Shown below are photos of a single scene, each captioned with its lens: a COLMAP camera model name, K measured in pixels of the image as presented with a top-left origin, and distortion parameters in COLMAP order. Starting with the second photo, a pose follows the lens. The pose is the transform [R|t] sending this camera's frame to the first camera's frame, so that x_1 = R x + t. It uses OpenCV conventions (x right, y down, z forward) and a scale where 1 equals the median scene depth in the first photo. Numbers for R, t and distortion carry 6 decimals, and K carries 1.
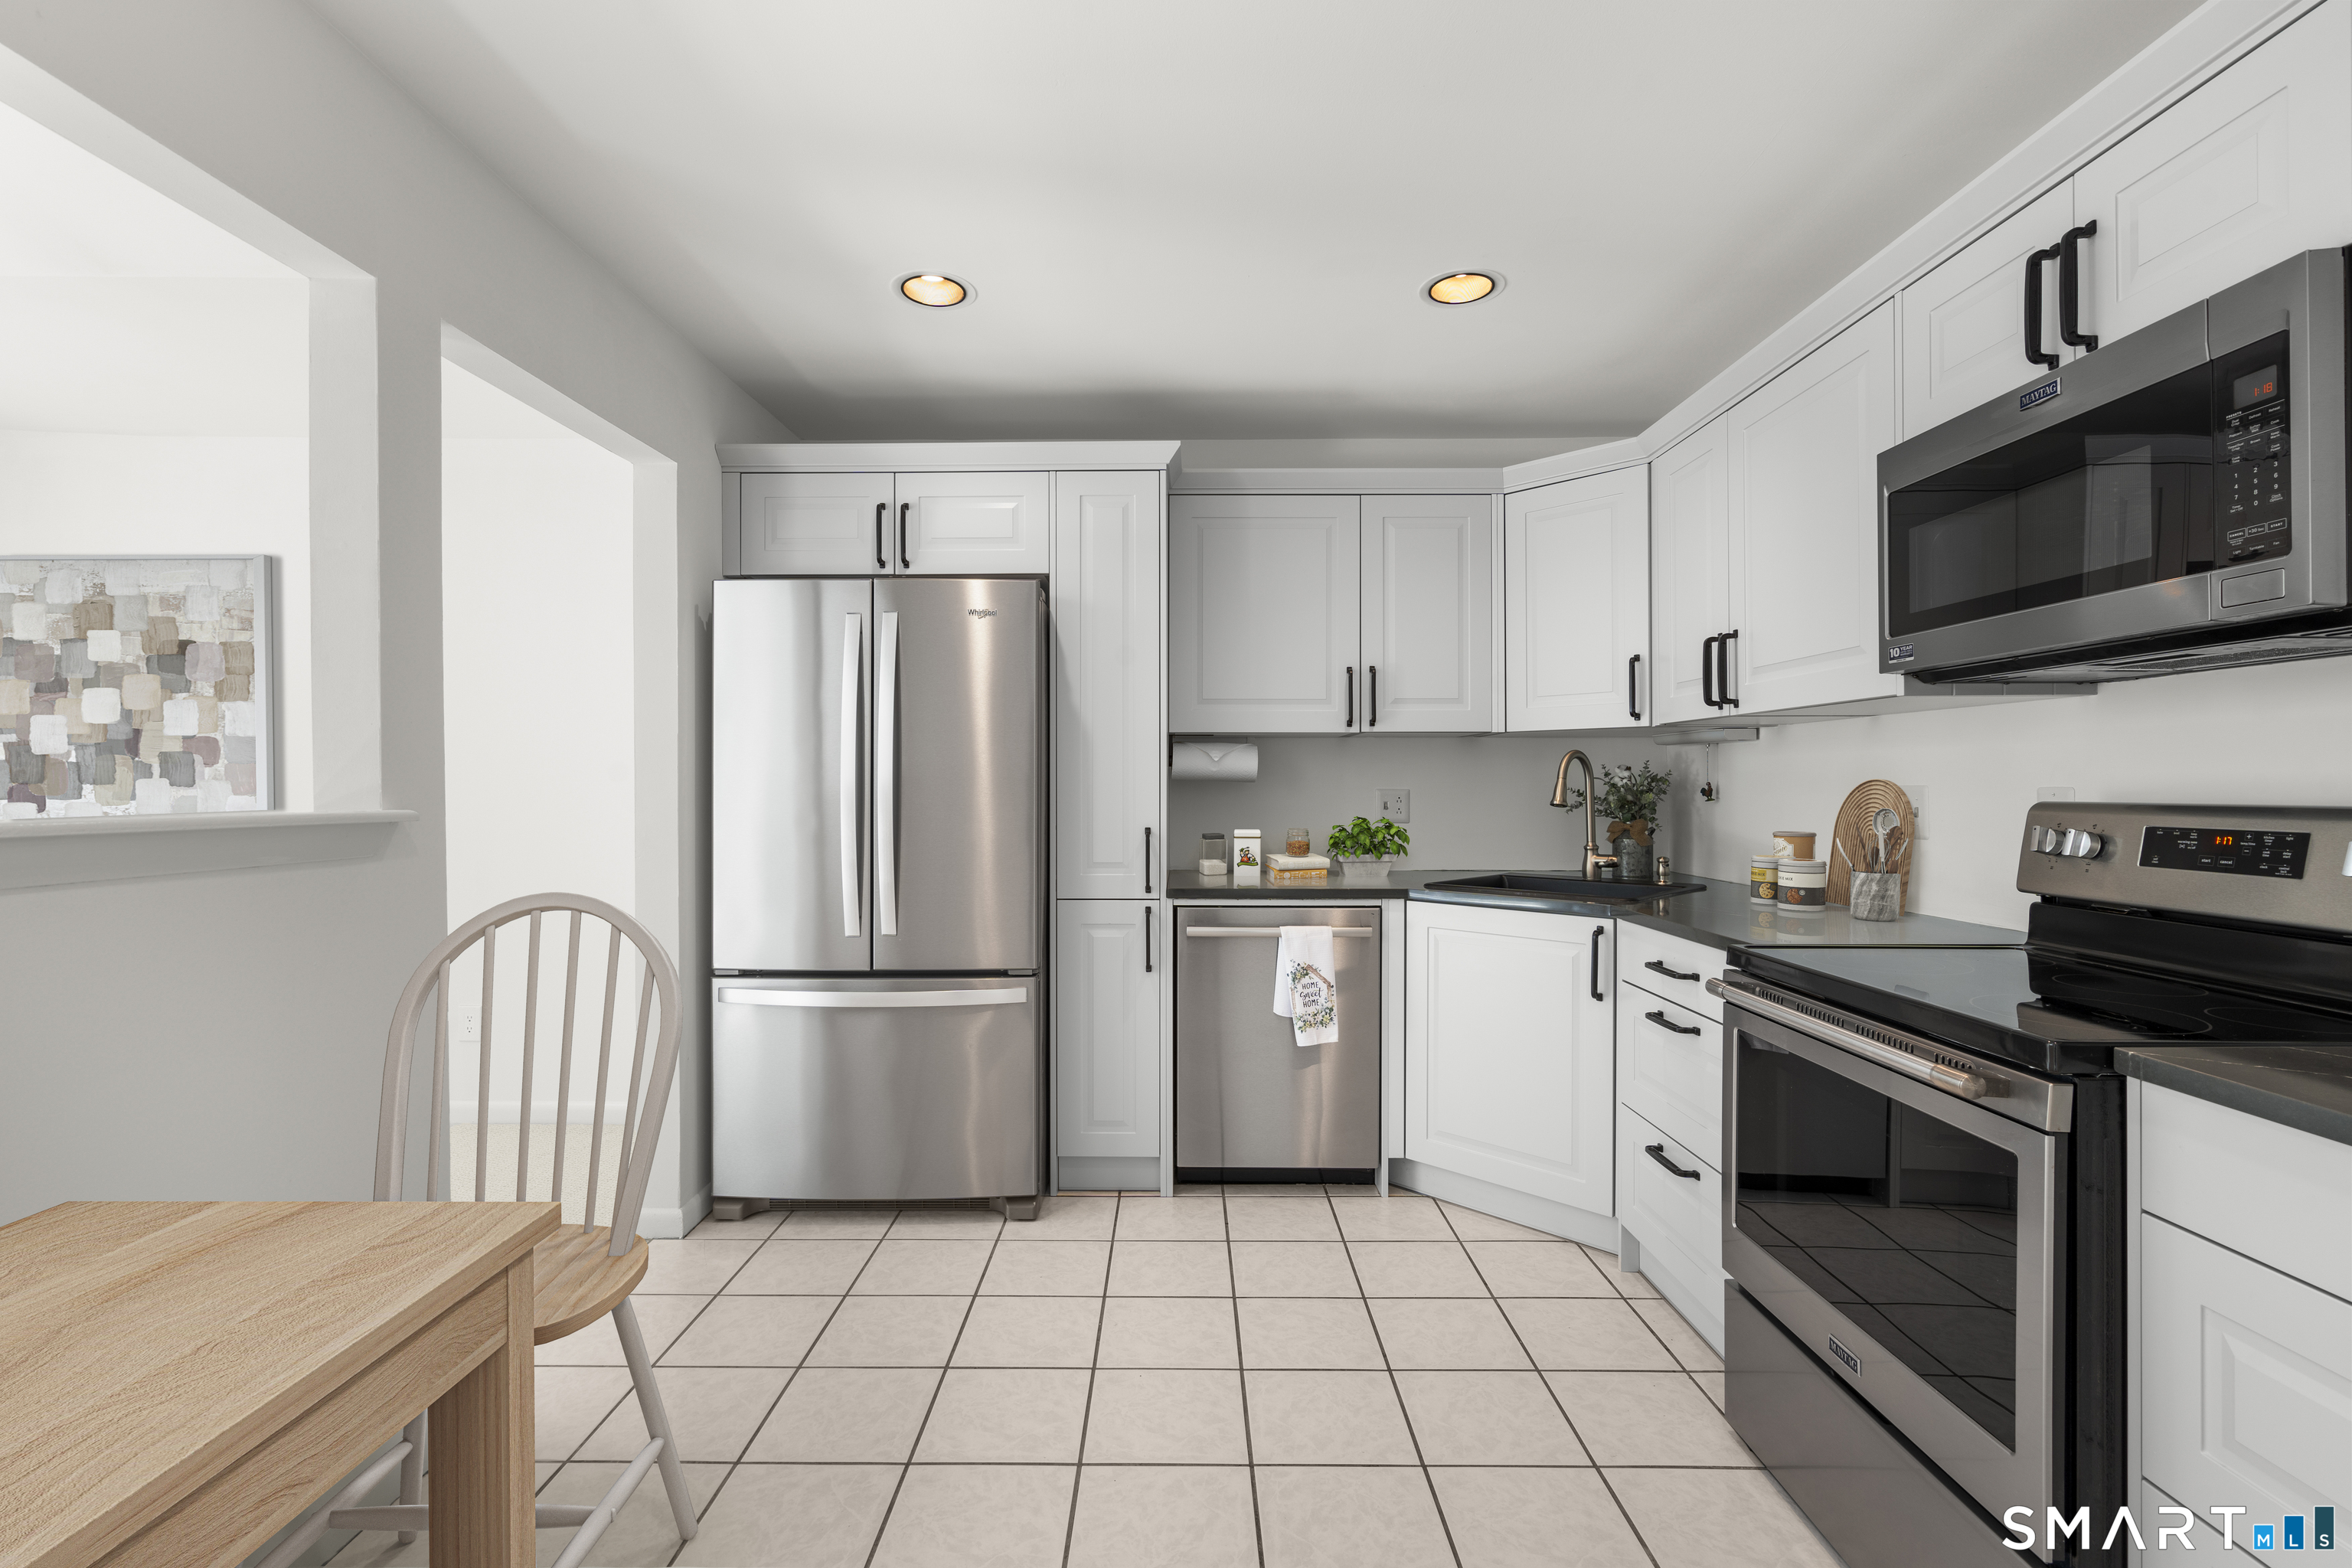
lens RADIAL K [[1061.2, 0, 1176.0], [0, 1061.2, 784.0], [0, 0, 1]] dist [-0.009972, 0.009276]
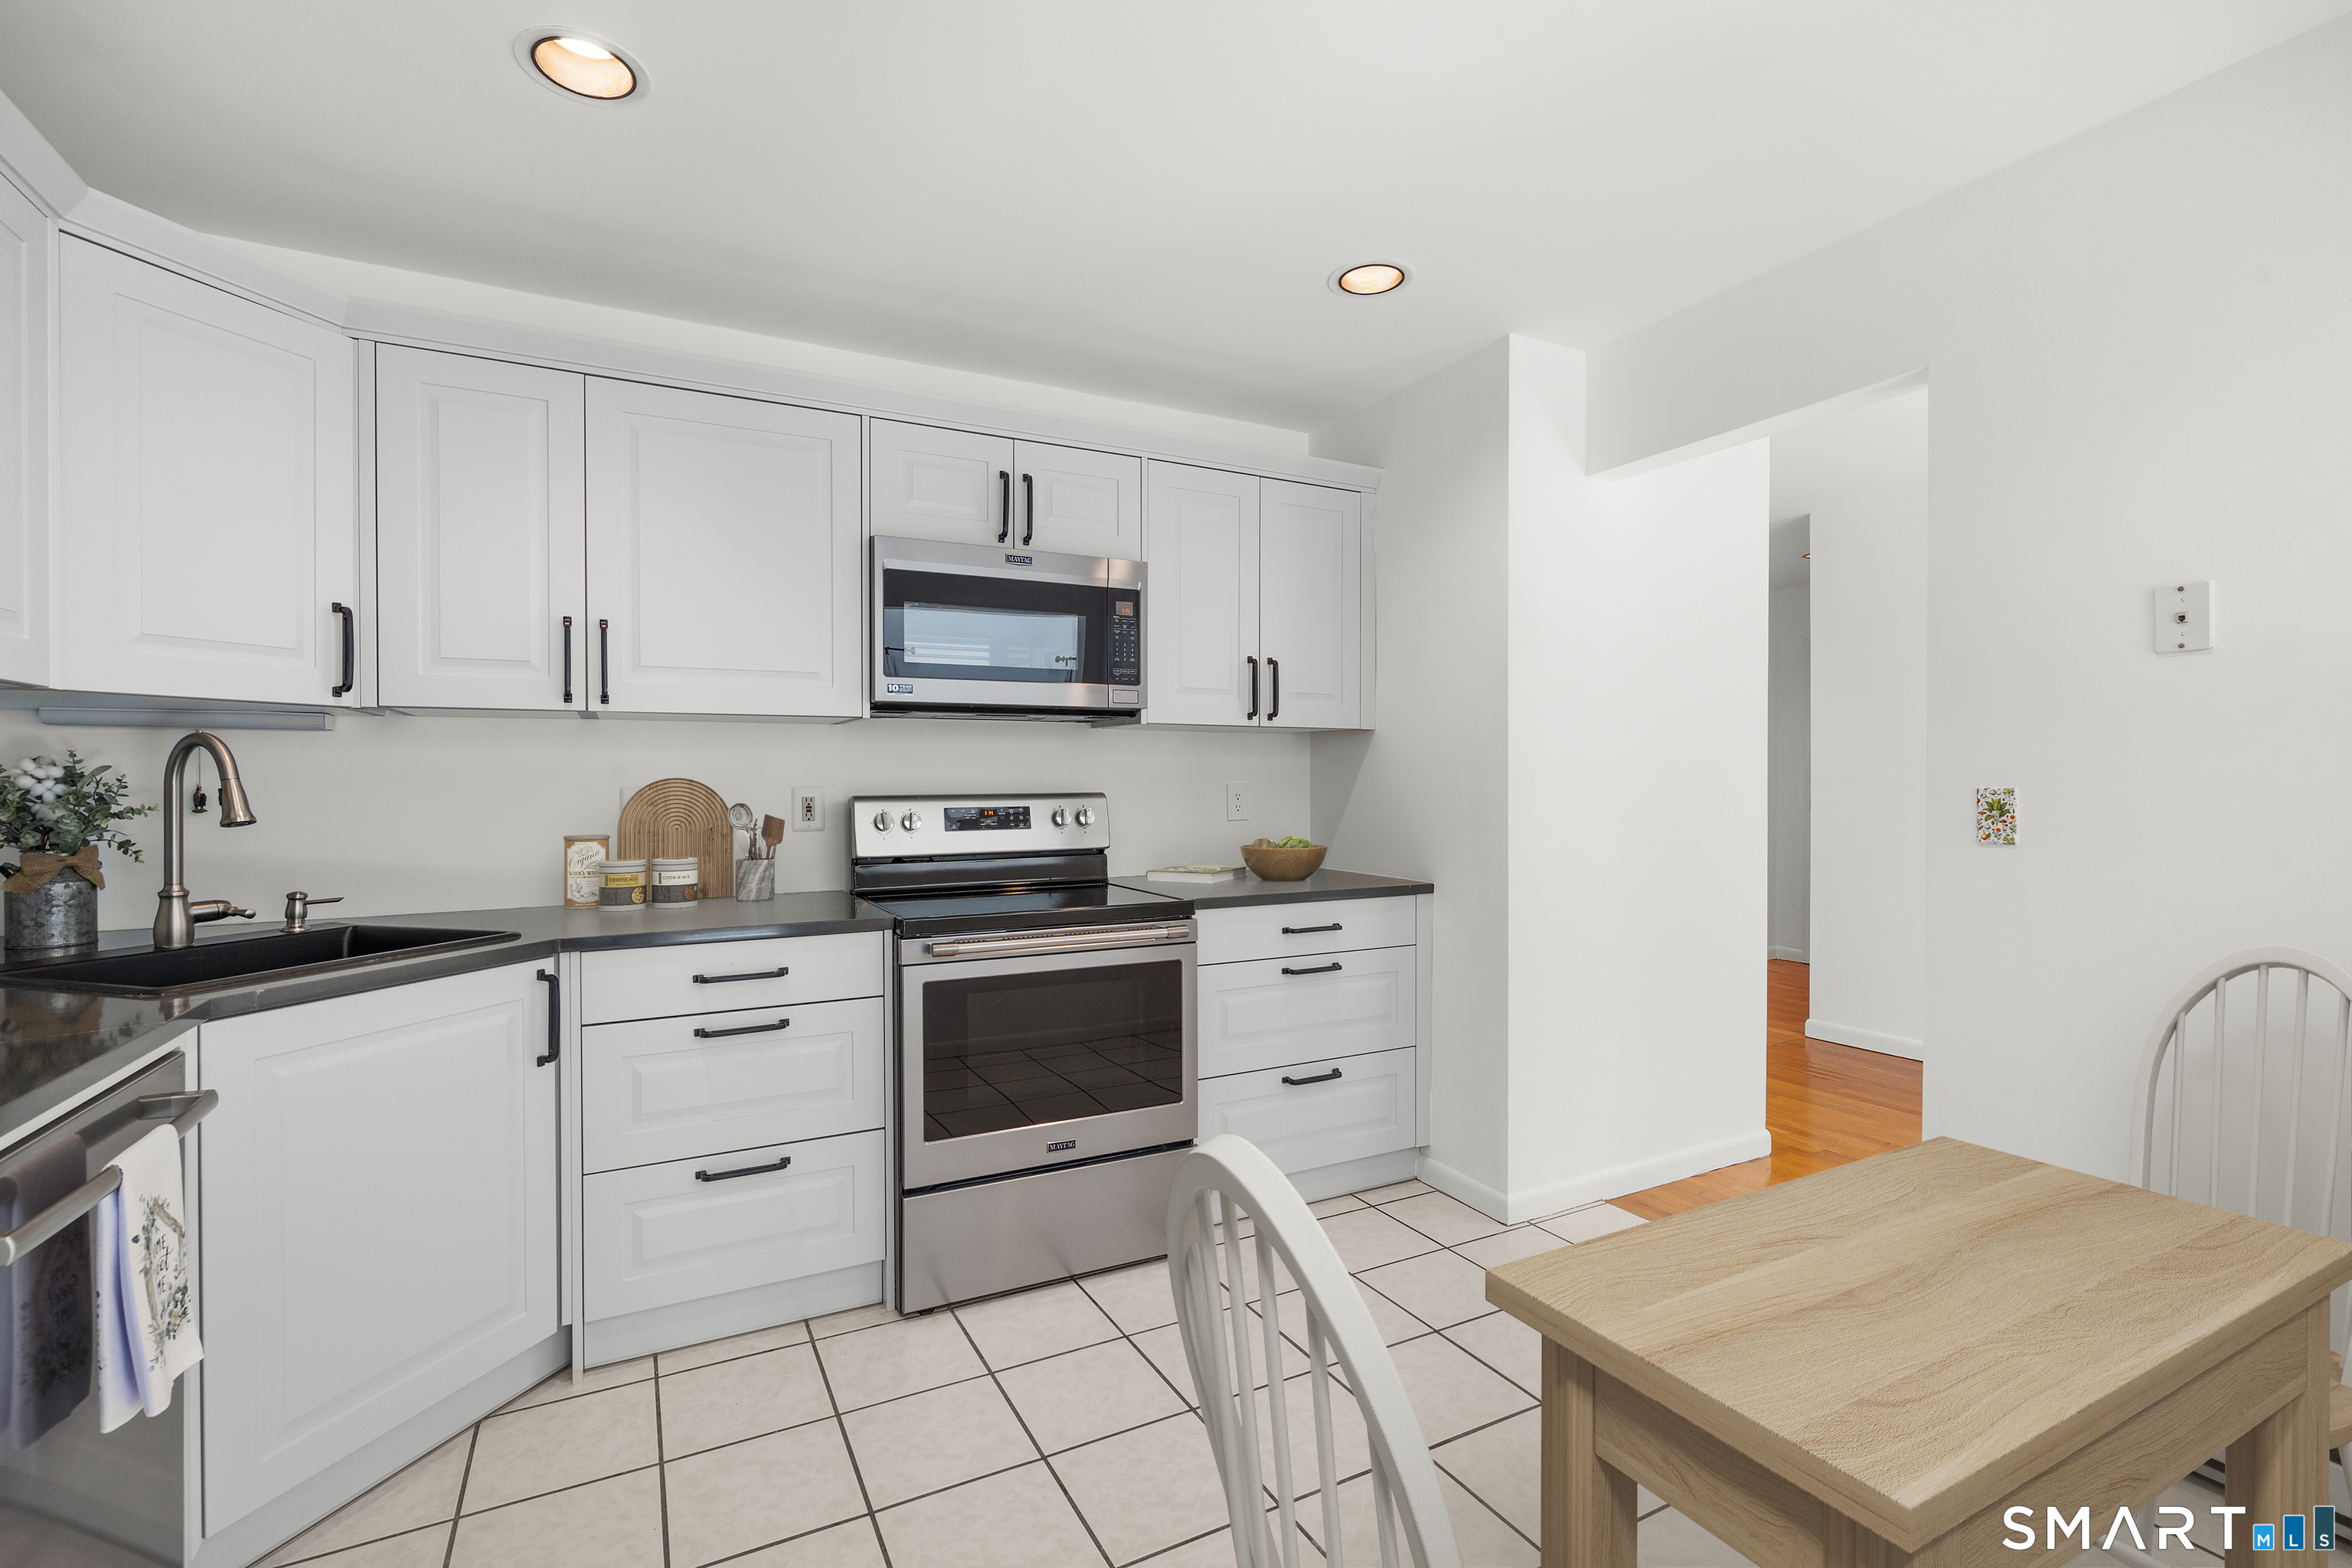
lens RADIAL K [[1061.2, 0, 1176.0], [0, 1061.2, 784.0], [0, 0, 1]] dist [-0.009972, 0.009276]
pose [[-0.469110, -0.001552, 0.883138, -0.445179], [0.005156, 0.999977, 0.004496, -0.002921], [-0.883125, 0.006663, -0.469091, 0.841623]]
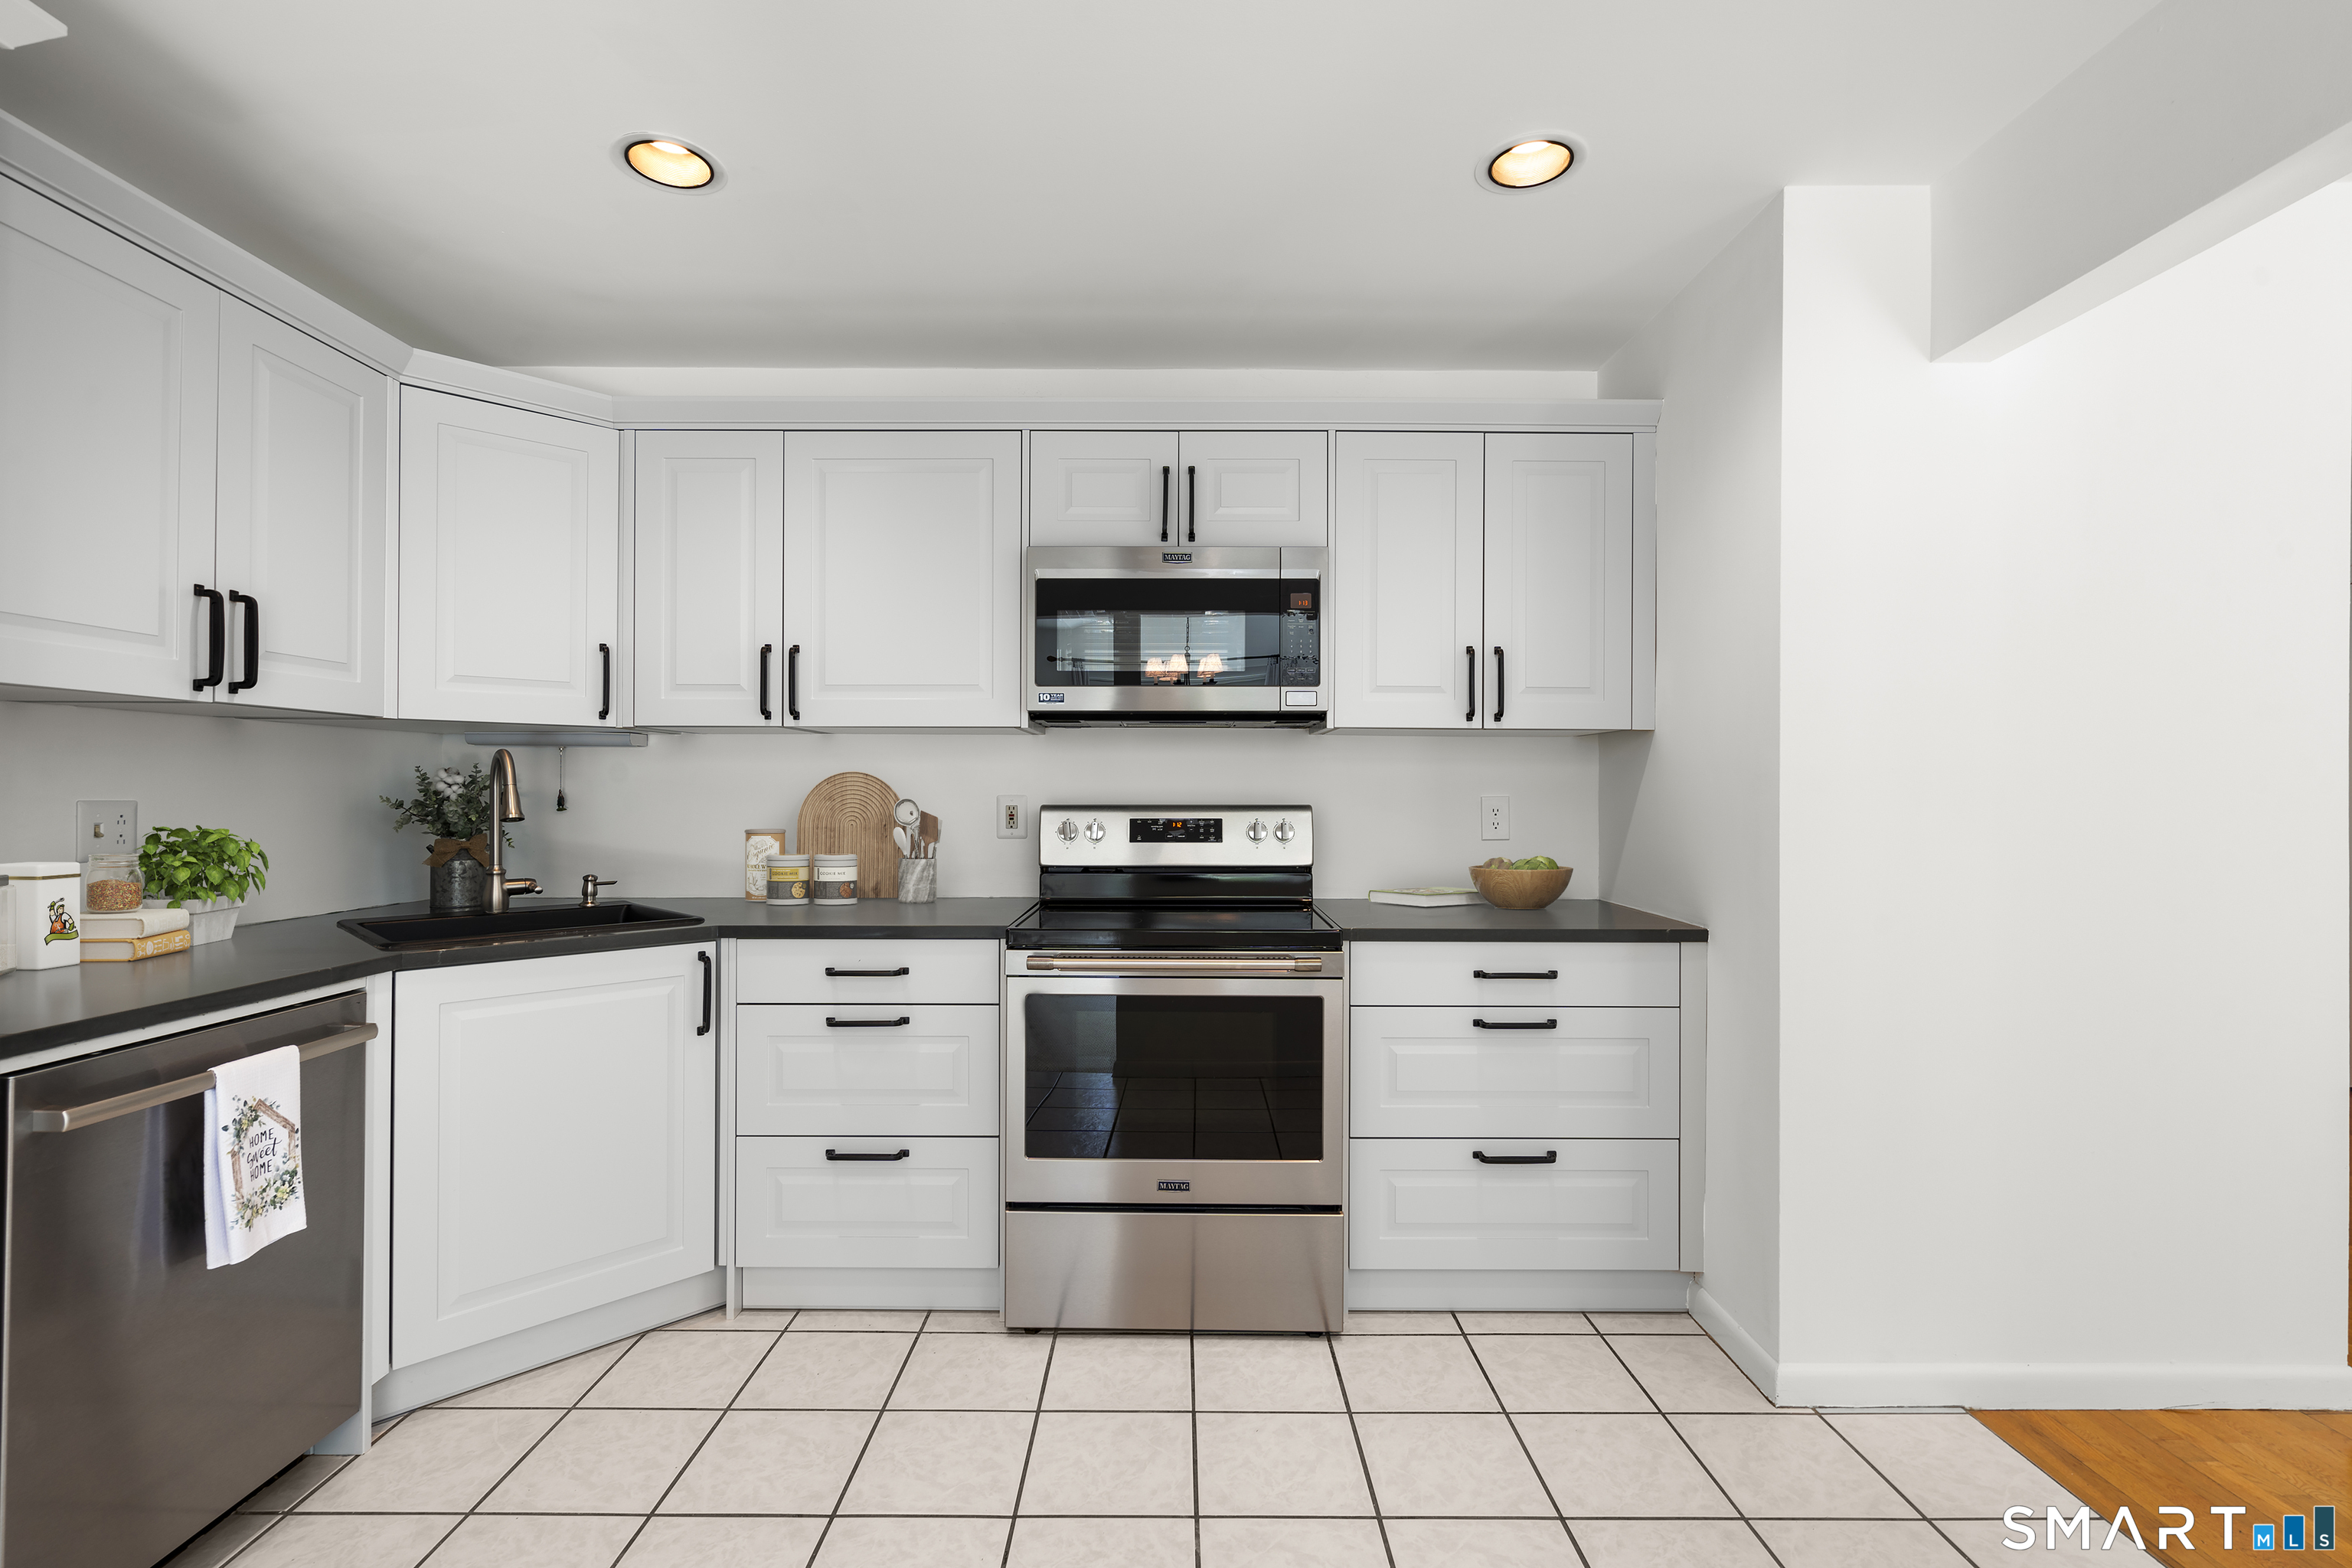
lens RADIAL K [[1079.7, 0, 1176.0], [0, 1079.7, 784.0], [0, 0, 1]] dist [0.000582, 0.000913]
pose [[-0.002434, 0.005770, 0.999980, -0.454679], [-0.002213, 0.999981, -0.005776, -0.002929], [-0.999995, -0.002227, -0.002421, 0.531753]]
